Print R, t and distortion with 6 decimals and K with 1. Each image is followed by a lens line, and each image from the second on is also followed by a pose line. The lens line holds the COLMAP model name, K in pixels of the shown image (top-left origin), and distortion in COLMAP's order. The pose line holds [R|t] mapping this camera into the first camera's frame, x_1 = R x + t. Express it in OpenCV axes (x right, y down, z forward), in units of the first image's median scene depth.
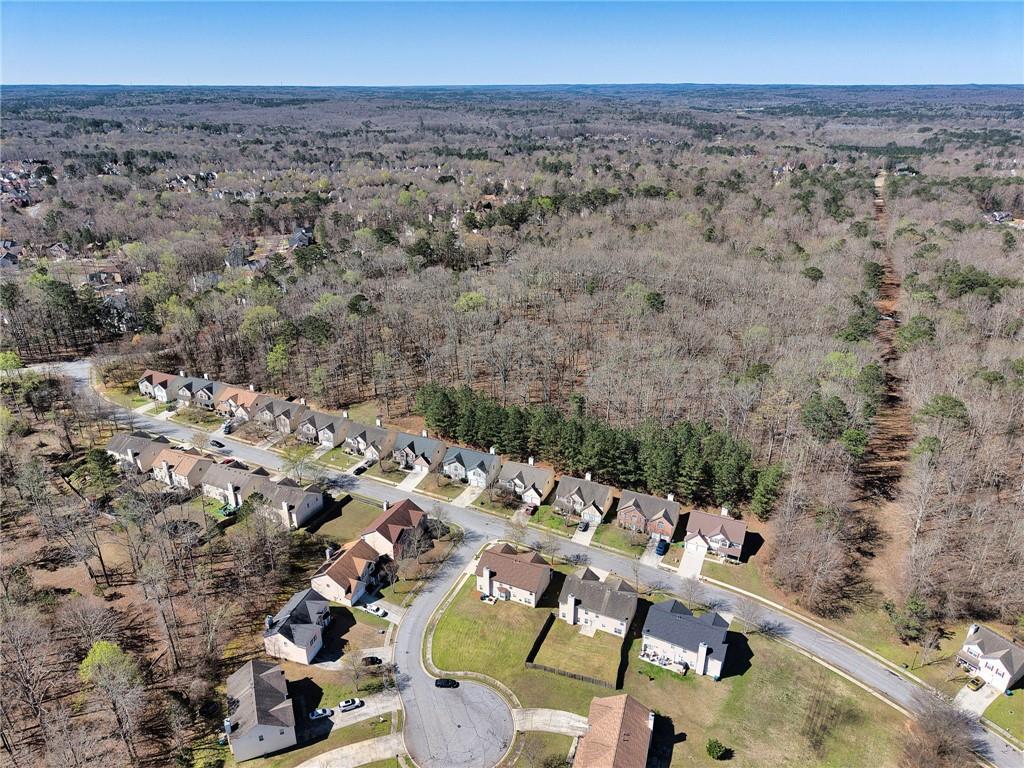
lens RADIAL K [[693.8, 0, 502.5], [0, 693.8, 381.7], [0, 0, 1]] dist [0.011342, -0.009705]
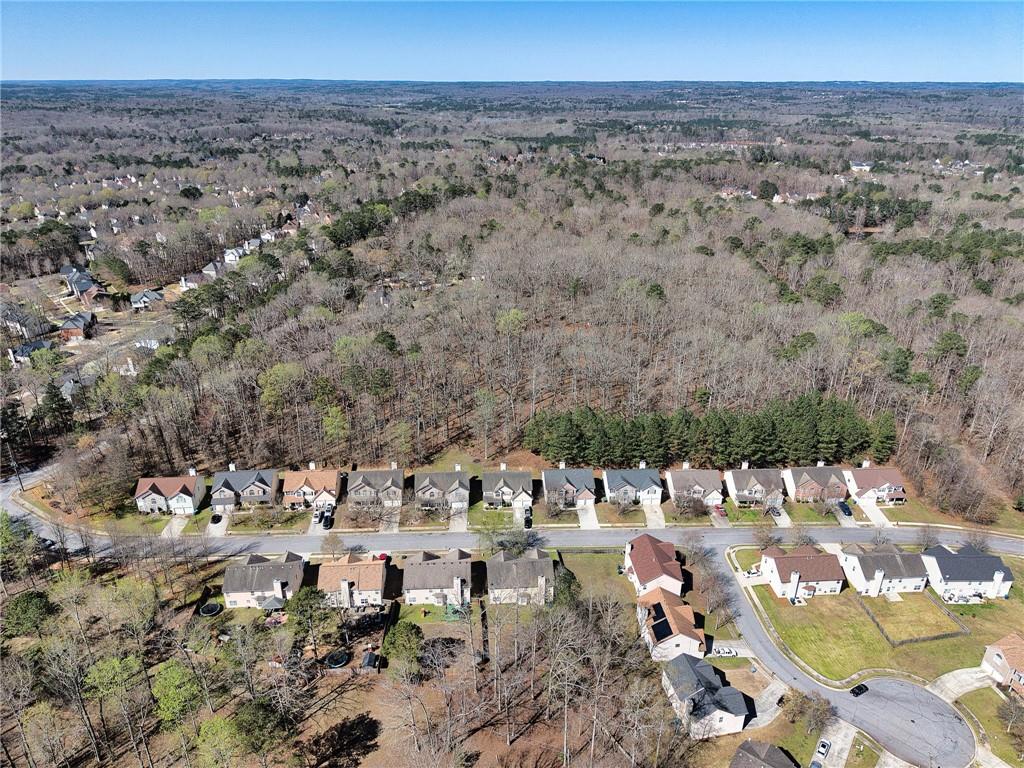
lens RADIAL K [[660.4, 0, 511.9], [0, 660.4, 365.3], [0, 0, 1]] dist [0.004891, -0.002763]
pose [[0.877335, -0.190215, 0.440570, -0.564286], [0.189558, 0.980793, 0.045976, -0.121256], [-0.440853, 0.043177, 0.896540, 0.201193]]
